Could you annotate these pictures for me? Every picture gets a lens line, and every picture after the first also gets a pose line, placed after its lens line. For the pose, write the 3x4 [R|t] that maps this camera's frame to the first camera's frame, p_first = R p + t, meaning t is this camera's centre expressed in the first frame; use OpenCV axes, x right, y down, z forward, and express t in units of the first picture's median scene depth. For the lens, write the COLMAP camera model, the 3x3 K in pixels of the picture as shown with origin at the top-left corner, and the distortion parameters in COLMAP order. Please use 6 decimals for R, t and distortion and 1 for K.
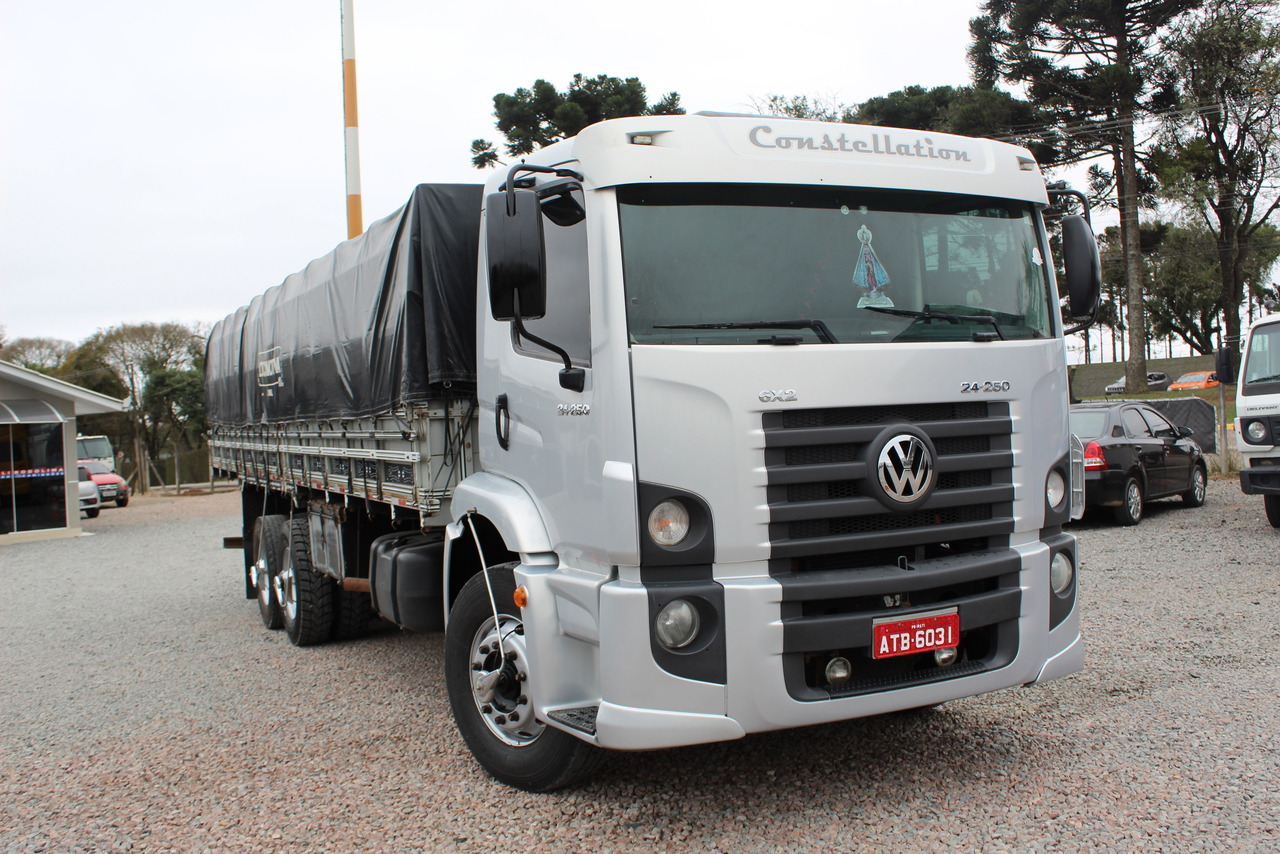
lens RADIAL K [[1266.8, 0, 640.0], [0, 1266.8, 427.0], [0, 0, 1]] dist [-0.123466, 0.119474]
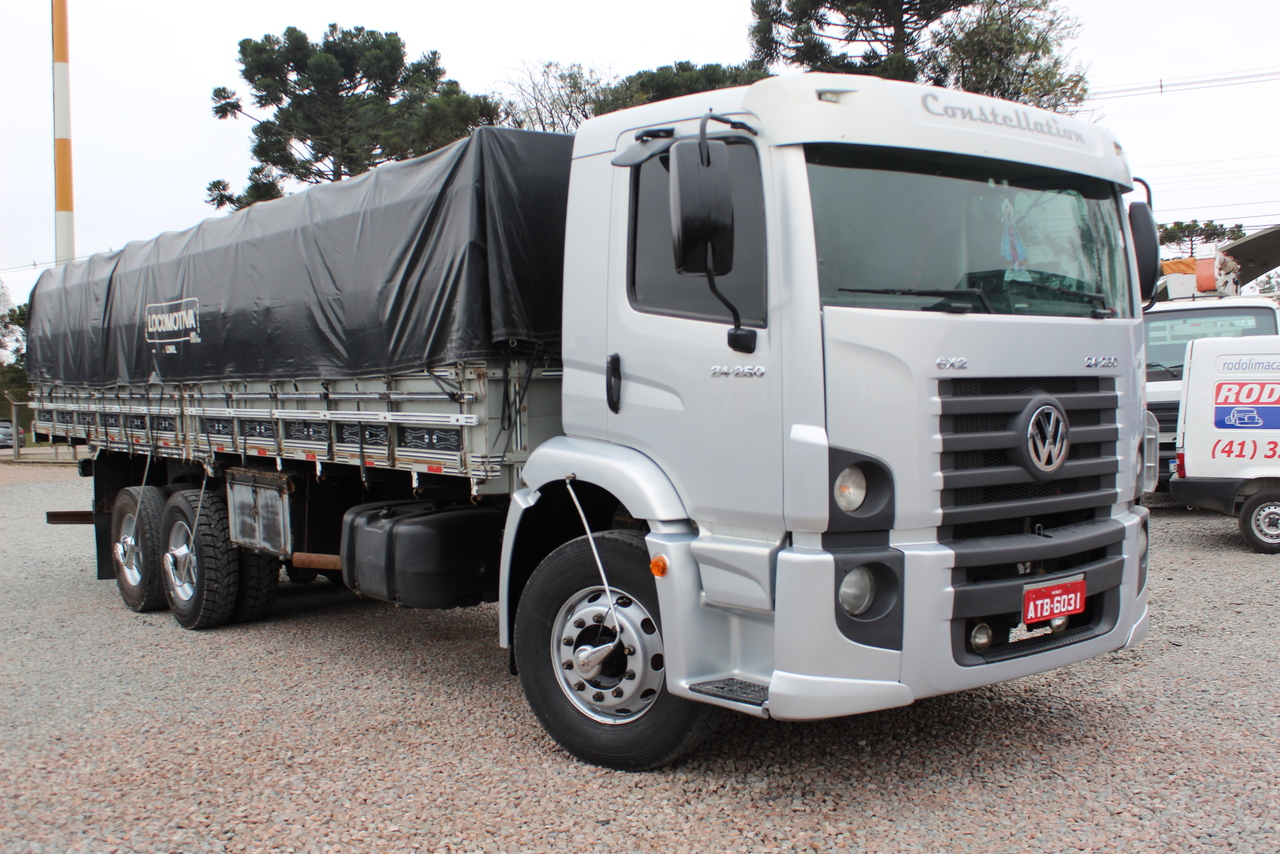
lens RADIAL K [[1313.8, 0, 640.0], [0, 1313.8, 427.0], [0, 0, 1]] dist [-0.097515, 0.034501]
pose [[0.976798, 0.020671, 0.213164, -0.290822], [-0.023952, 0.999631, 0.012819, 0.015123], [-0.212821, -0.017627, 0.976932, 0.029395]]
